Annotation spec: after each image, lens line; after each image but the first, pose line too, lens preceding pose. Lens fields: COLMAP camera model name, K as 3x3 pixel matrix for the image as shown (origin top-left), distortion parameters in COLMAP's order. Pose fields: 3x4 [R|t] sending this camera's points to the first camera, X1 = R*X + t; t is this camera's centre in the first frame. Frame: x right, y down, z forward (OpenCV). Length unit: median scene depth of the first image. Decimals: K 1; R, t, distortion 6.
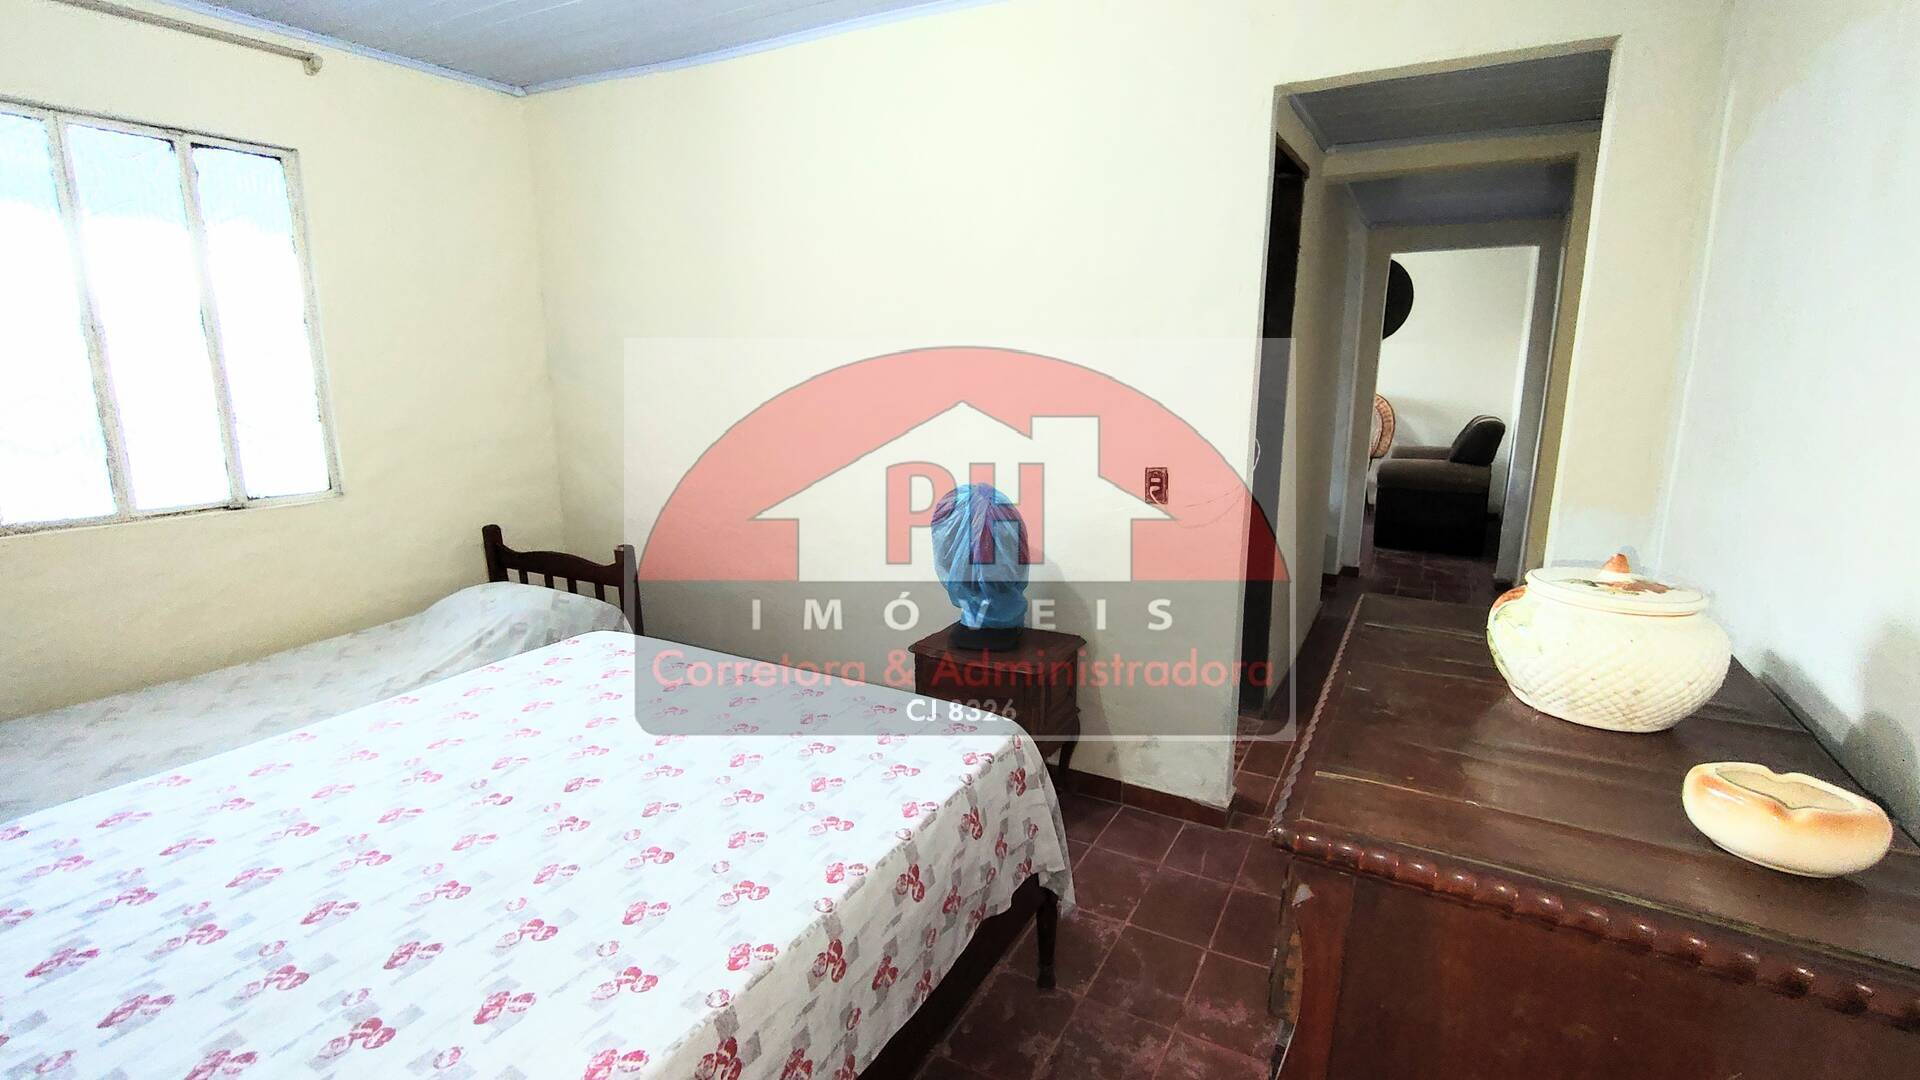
lens RADIAL K [[879.1, 0, 960.0], [0, 879.1, 540.0], [0, 0, 1]] dist [-0.002686, 0.001850]
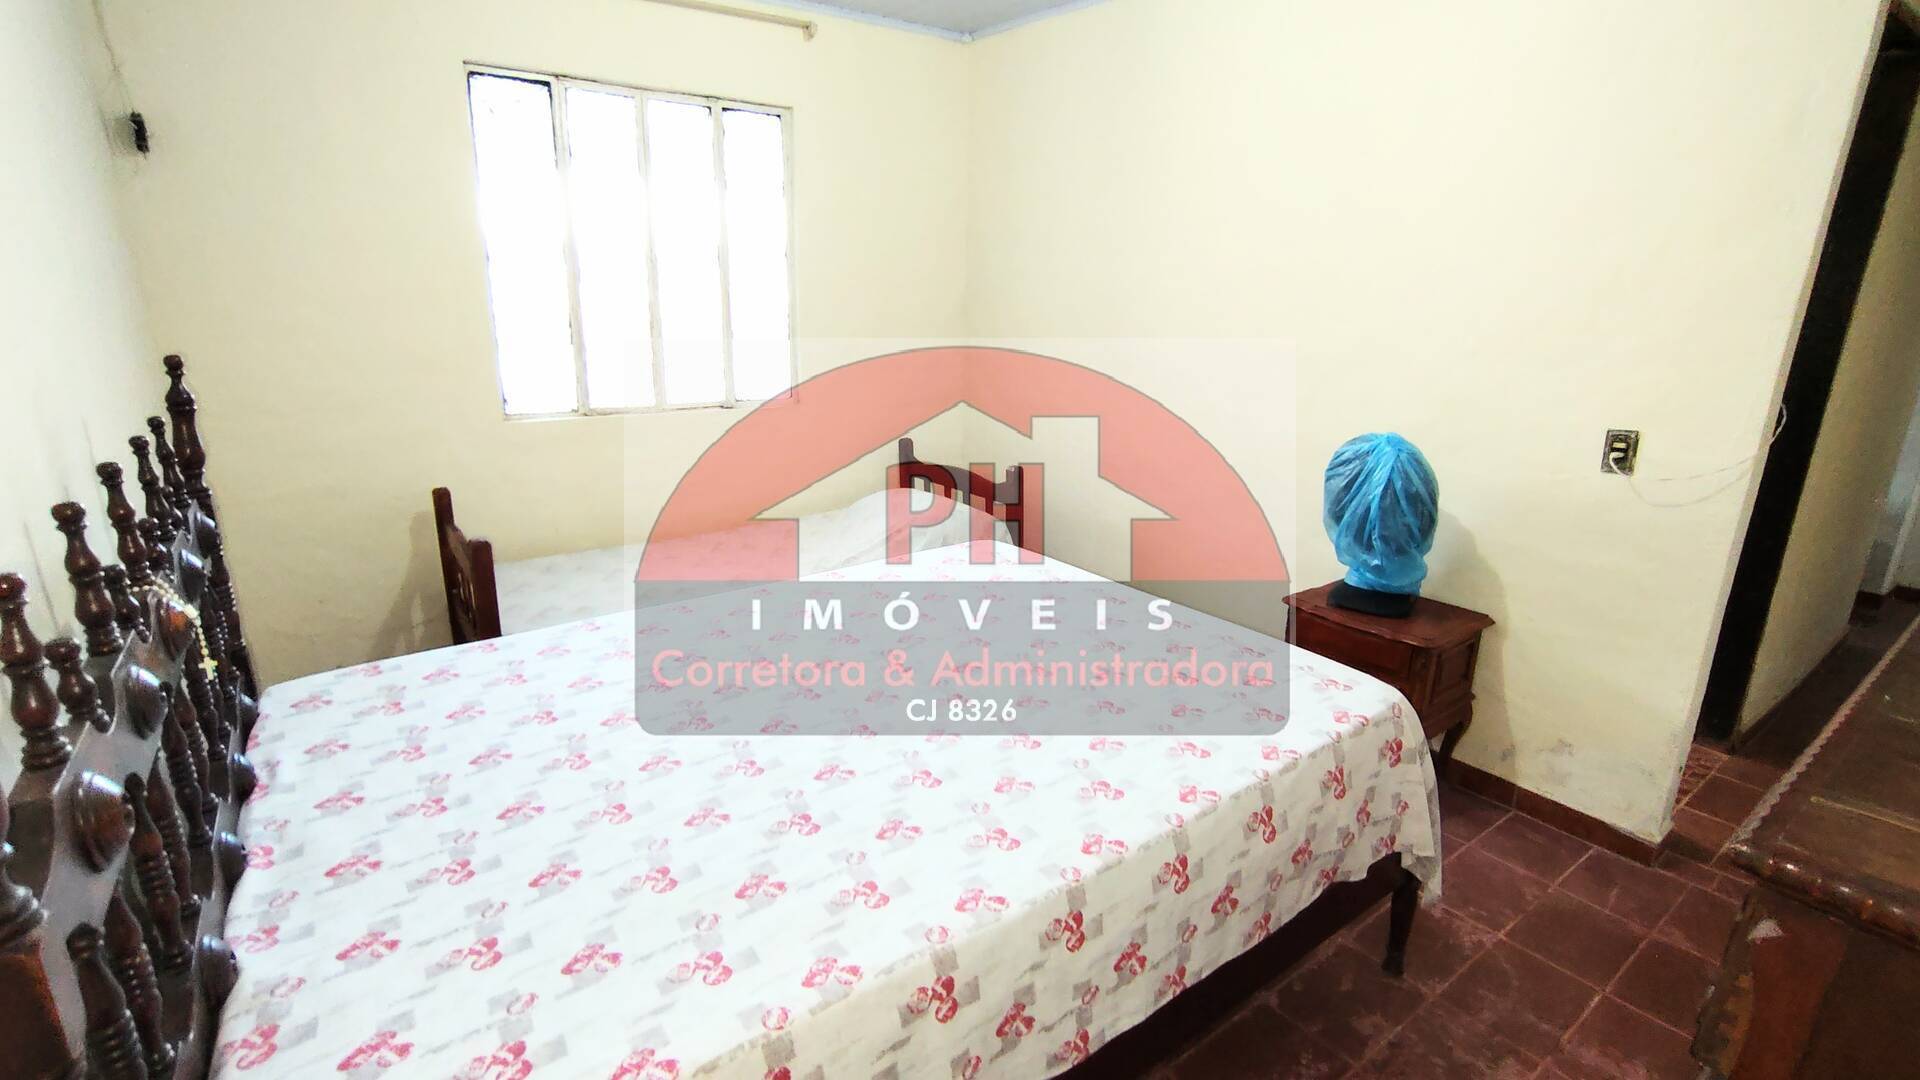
lens RADIAL K [[880.9, 0, 960.0], [0, 880.9, 540.0], [0, 0, 1]] dist [-0.013835, 0.008797]
pose [[0.910484, 0.125630, -0.393999, -0.012595], [-0.099410, 0.991292, 0.086358, 0.015712], [0.401418, -0.039461, 0.915045, -0.027773]]
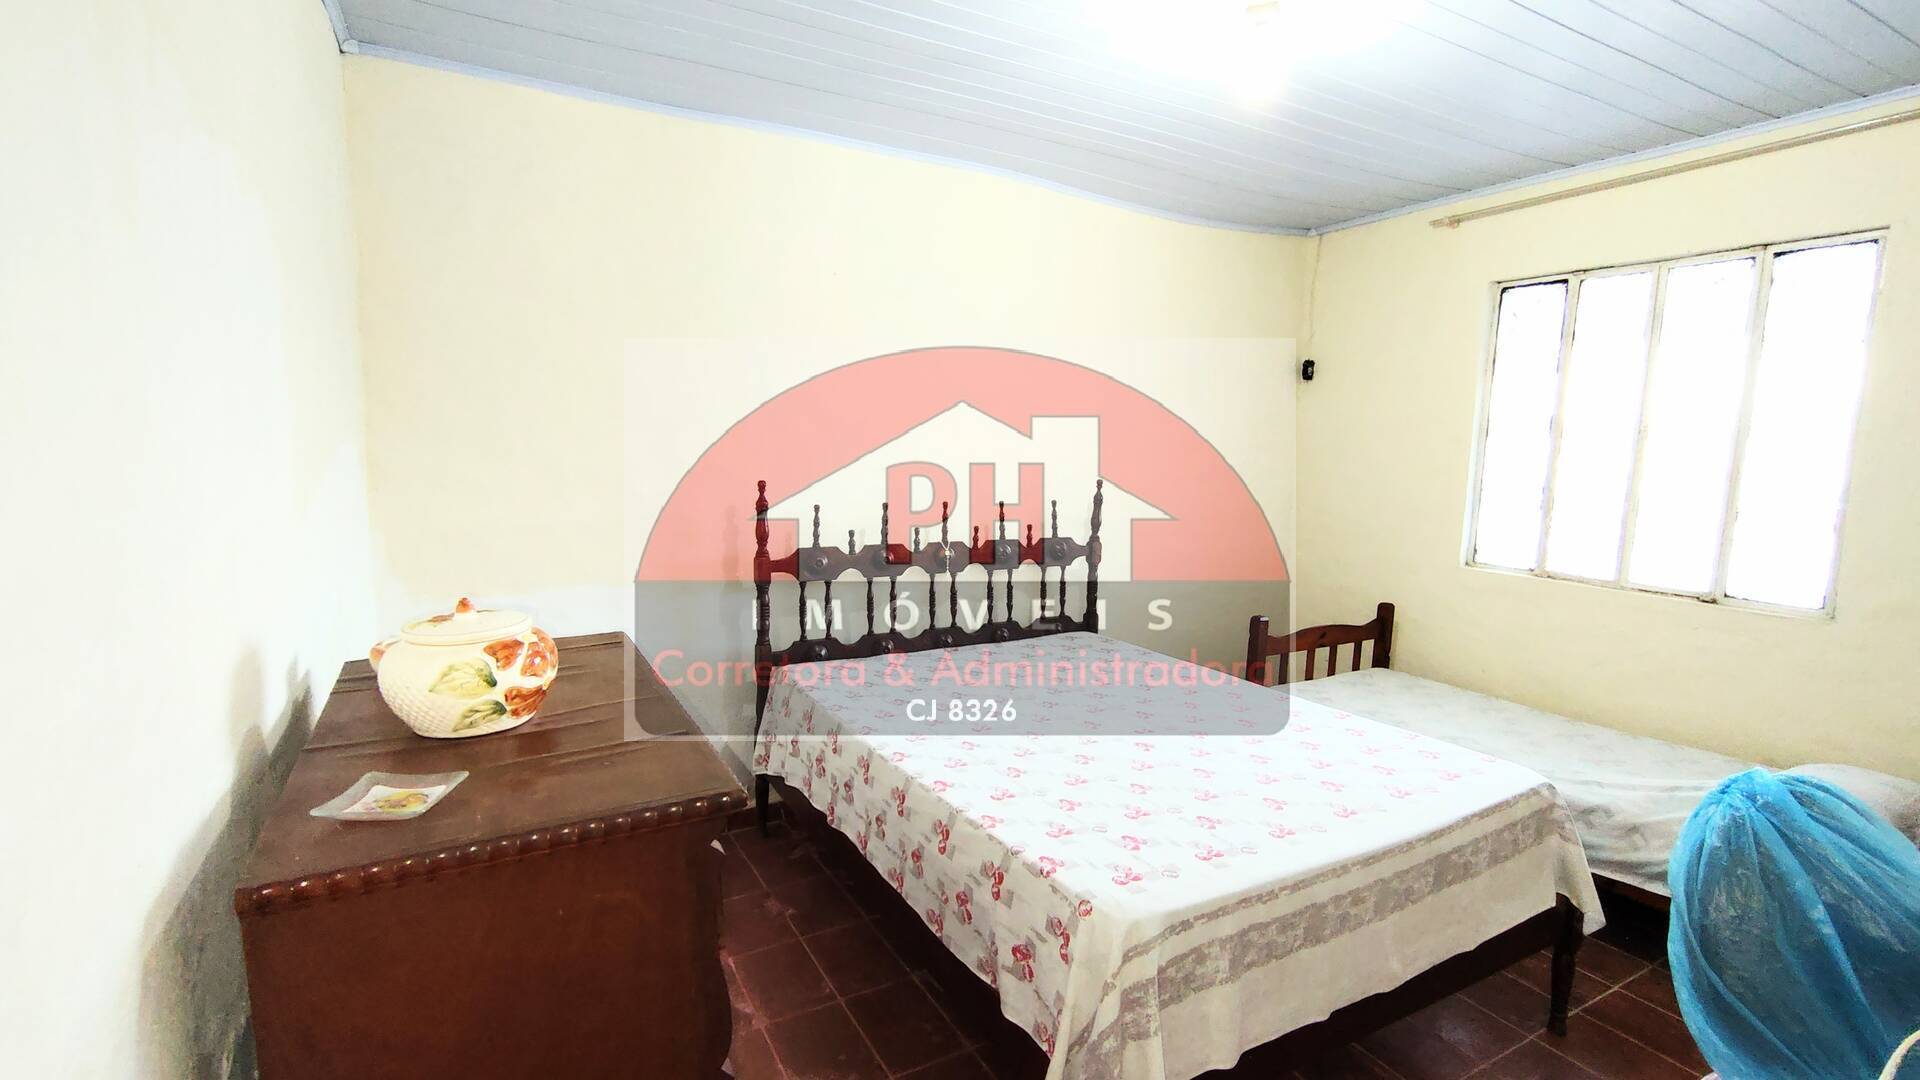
lens RADIAL K [[879.1, 0, 960.0], [0, 879.1, 540.0], [0, 0, 1]] dist [-0.002686, 0.001850]
pose [[-0.526415, 0.087410, -0.845723, 0.773203], [-0.195557, 0.955585, 0.220488, -0.249026], [0.827433, 0.281455, -0.485940, 1.173314]]
